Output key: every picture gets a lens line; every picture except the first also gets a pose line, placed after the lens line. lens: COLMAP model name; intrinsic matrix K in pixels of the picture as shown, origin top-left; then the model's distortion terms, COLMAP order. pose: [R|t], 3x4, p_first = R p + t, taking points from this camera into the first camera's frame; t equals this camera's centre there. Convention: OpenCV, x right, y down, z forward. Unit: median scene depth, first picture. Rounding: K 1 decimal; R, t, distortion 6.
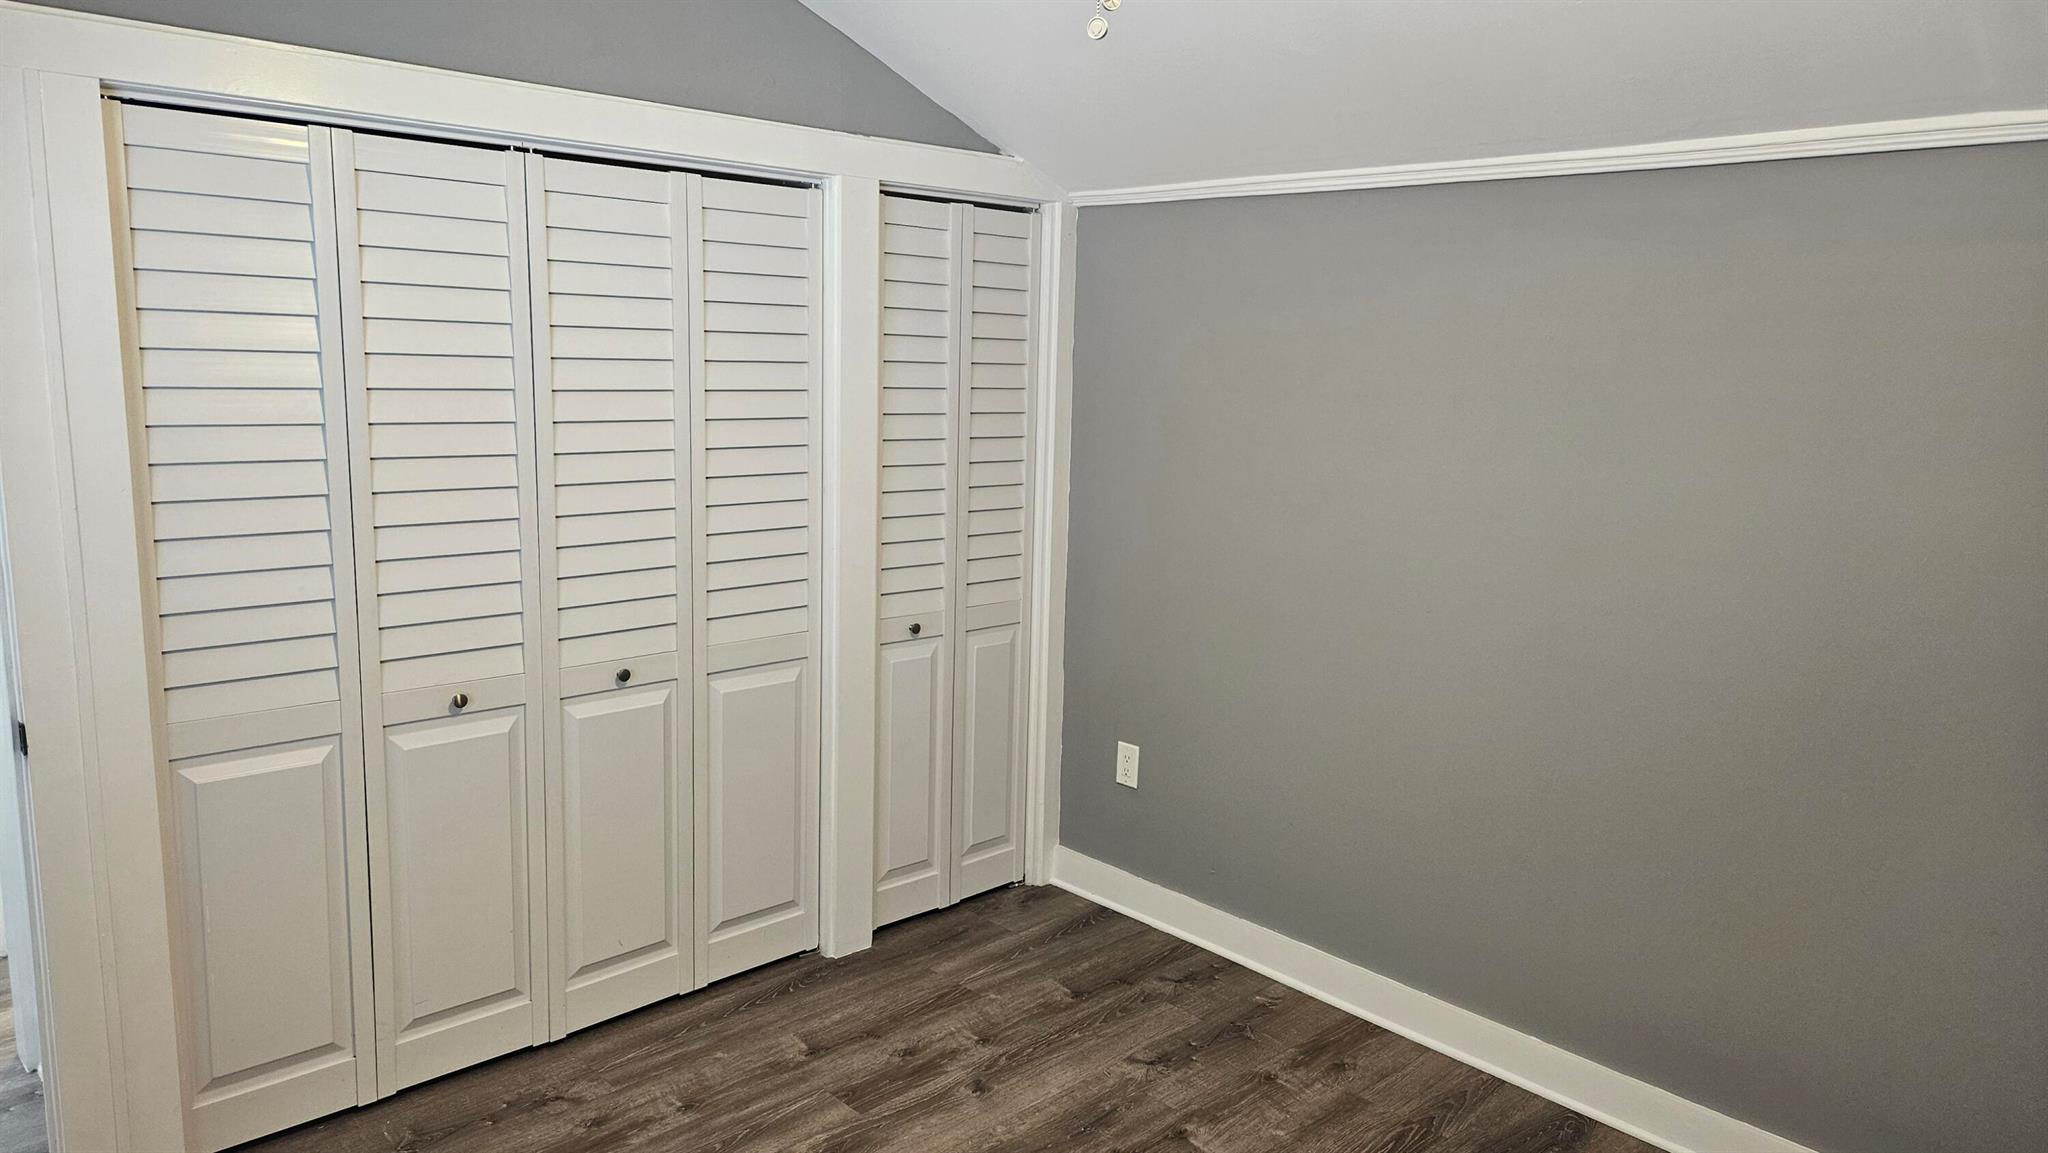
lens RADIAL K [[1379.5, 0, 1010.1], [0, 1379.5, 575.4], [0, 0, 1]] dist [0.051185, -0.000279]
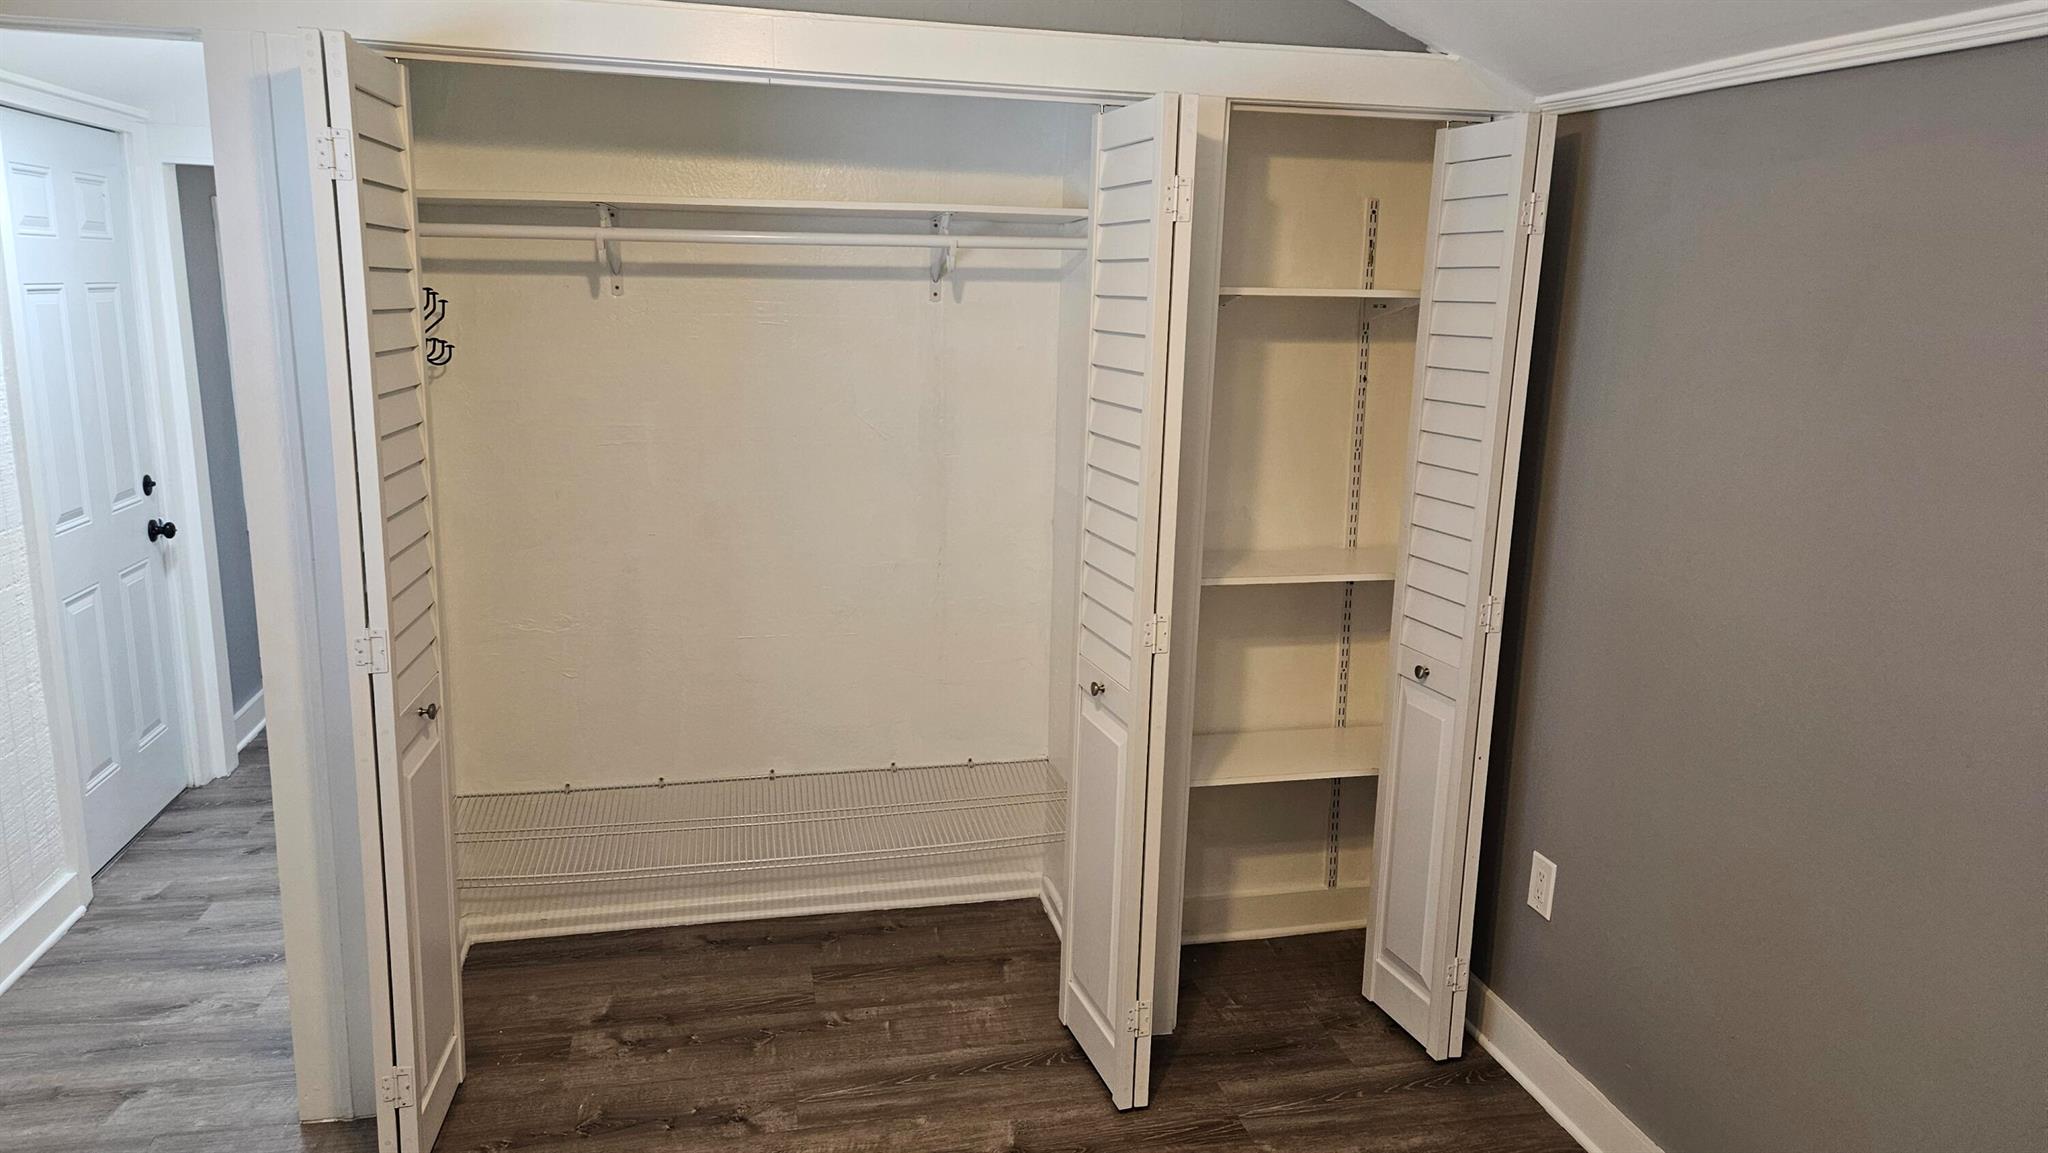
lens RADIAL K [[1379.5, 0, 1027.4], [0, 1379.5, 578.3], [0, 0, 1]] dist [0.051185, -0.000279]
pose [[0.860690, 0.111228, -0.496831, 0.212024], [-0.093297, 0.993777, 0.060858, -0.047340], [0.500508, -0.006027, 0.865711, 0.238457]]
